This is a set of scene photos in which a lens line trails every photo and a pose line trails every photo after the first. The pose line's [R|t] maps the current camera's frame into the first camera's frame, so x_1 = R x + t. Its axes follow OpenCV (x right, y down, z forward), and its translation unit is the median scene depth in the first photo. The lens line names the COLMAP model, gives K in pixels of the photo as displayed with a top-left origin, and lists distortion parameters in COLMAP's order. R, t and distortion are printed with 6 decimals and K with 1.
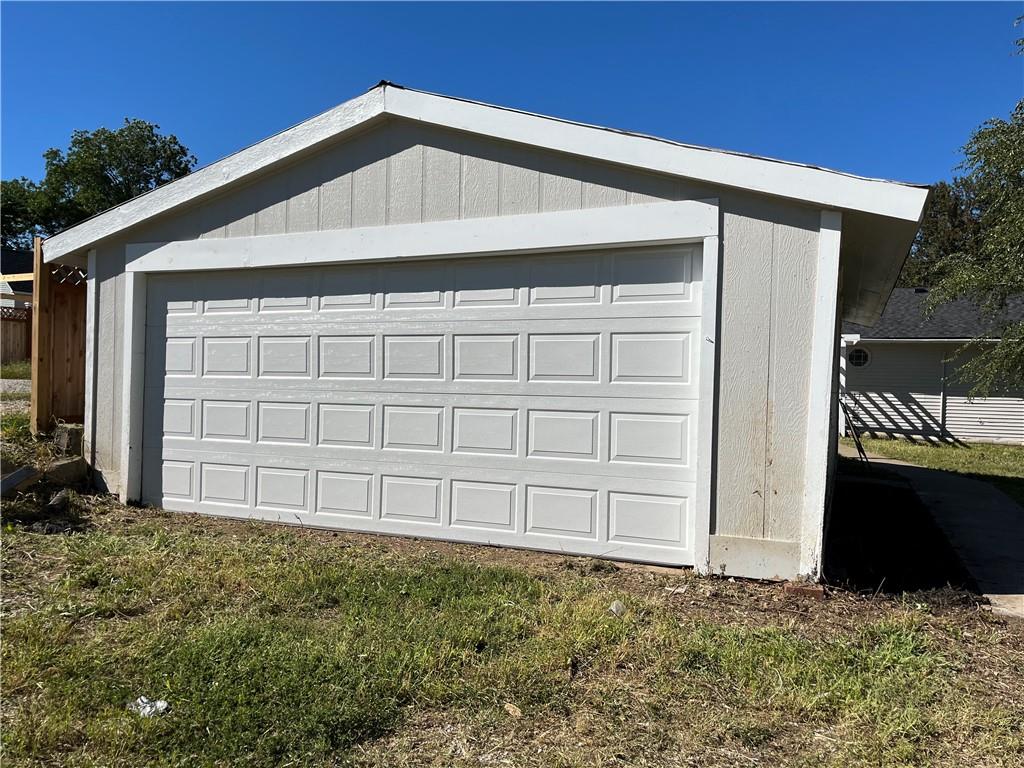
lens RADIAL K [[773.0, 0, 510.7], [0, 773.0, 388.4], [0, 0, 1]] dist [0.042445, -0.045930]
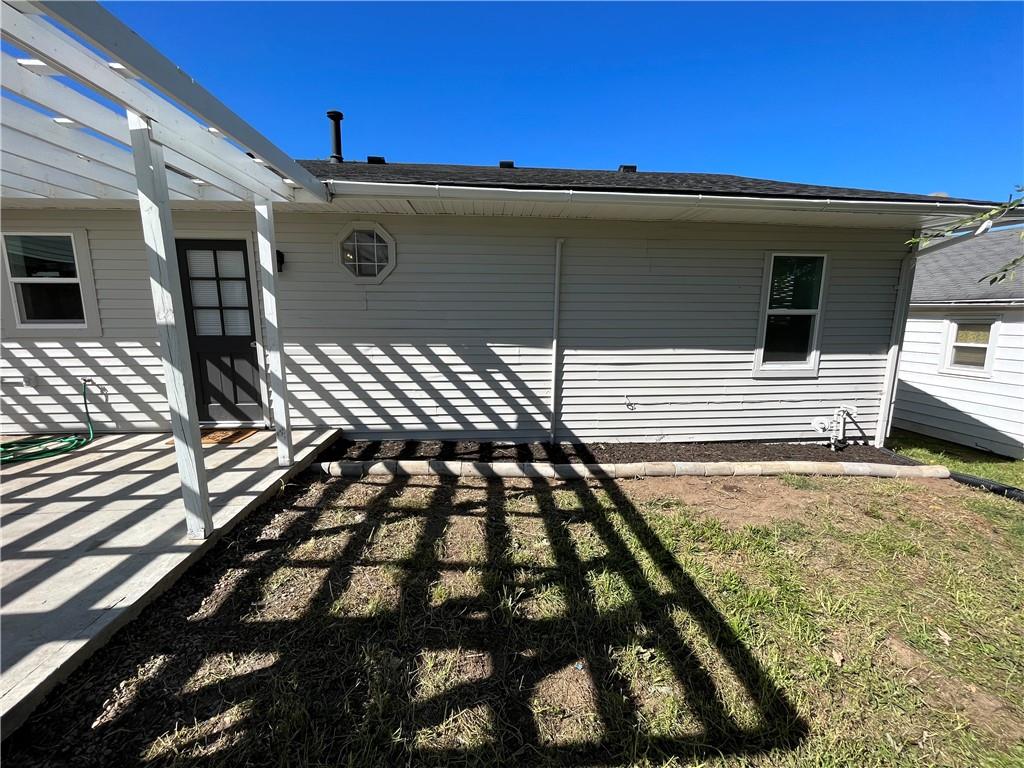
lens RADIAL K [[412.5, 0, 516.3], [0, 412.5, 389.4], [0, 0, 1]] dist [0.000968, 0.000143]
pose [[0.880569, -0.099763, 0.463299, 1.425213], [0.021019, 0.984852, 0.172120, -0.026011], [-0.473452, -0.141825, 0.869327, 2.702764]]
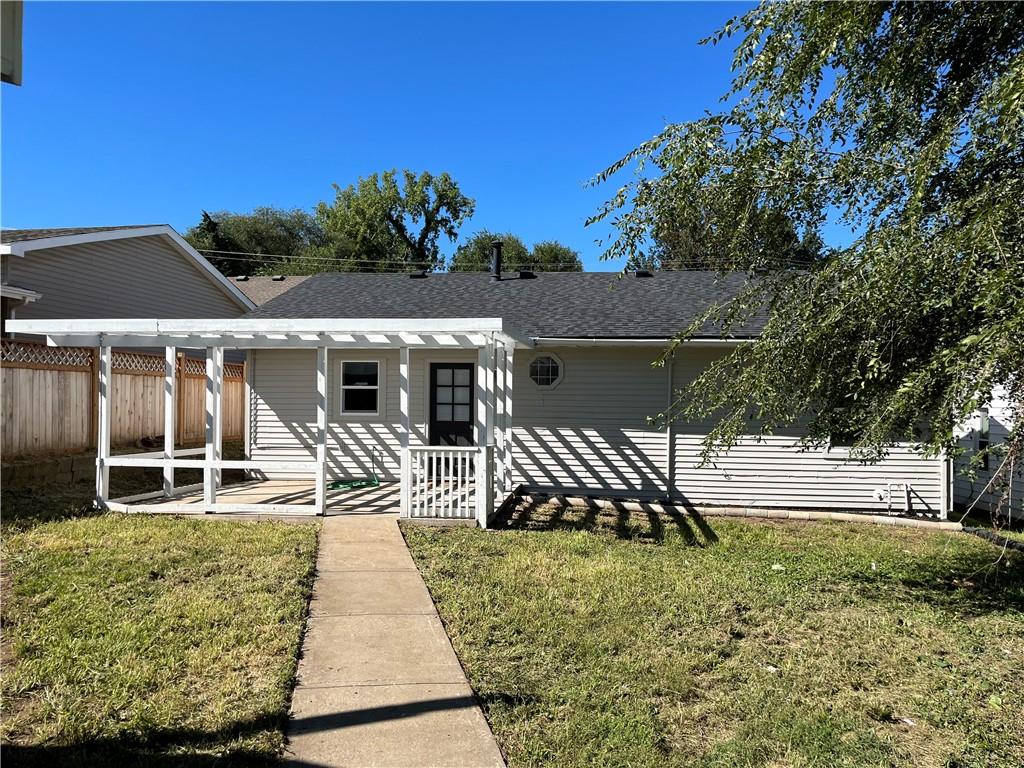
lens RADIAL K [[773.0, 0, 507.4], [0, 773.0, 384.6], [0, 0, 1]] dist [0.042445, -0.045930]
pose [[0.962610, -0.005157, 0.270844, 0.889981], [0.013100, 0.999535, -0.027526, -0.044954], [-0.270576, 0.030045, 0.962230, 1.496499]]
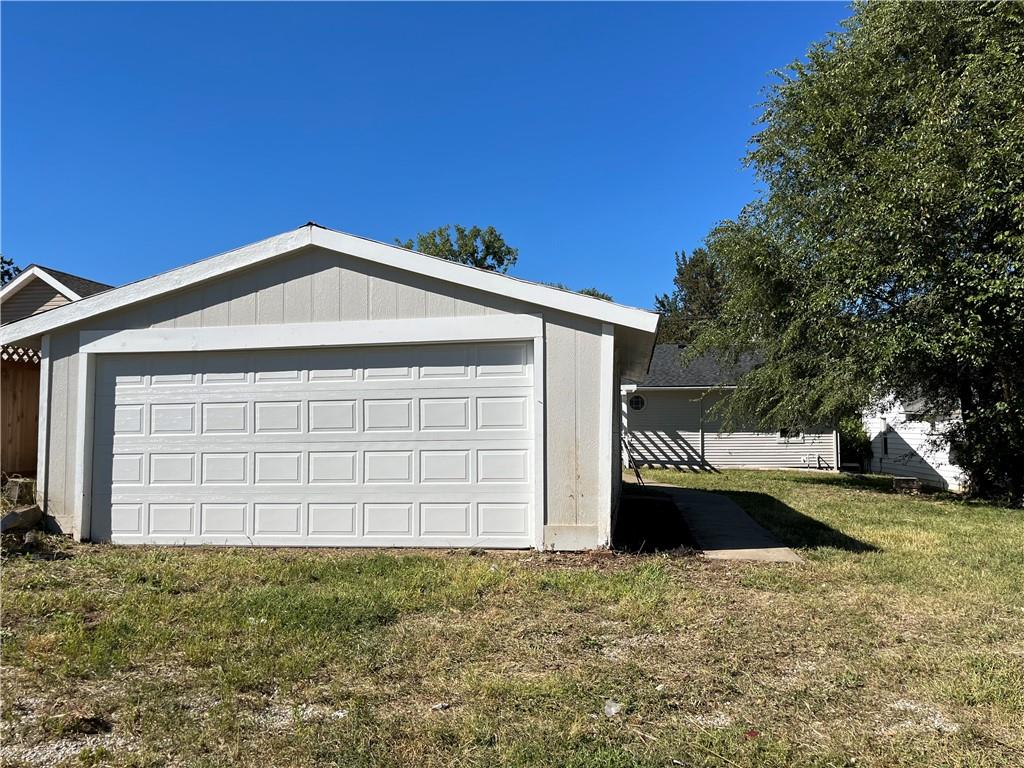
lens RADIAL K [[773.0, 0, 510.3], [0, 773.0, 387.5], [0, 0, 1]] dist [0.042445, -0.045930]
pose [[0.968057, -0.015901, 0.250225, -0.144518], [0.031214, 0.997866, -0.057345, -0.001727], [-0.248779, 0.063324, 0.966488, -0.377525]]
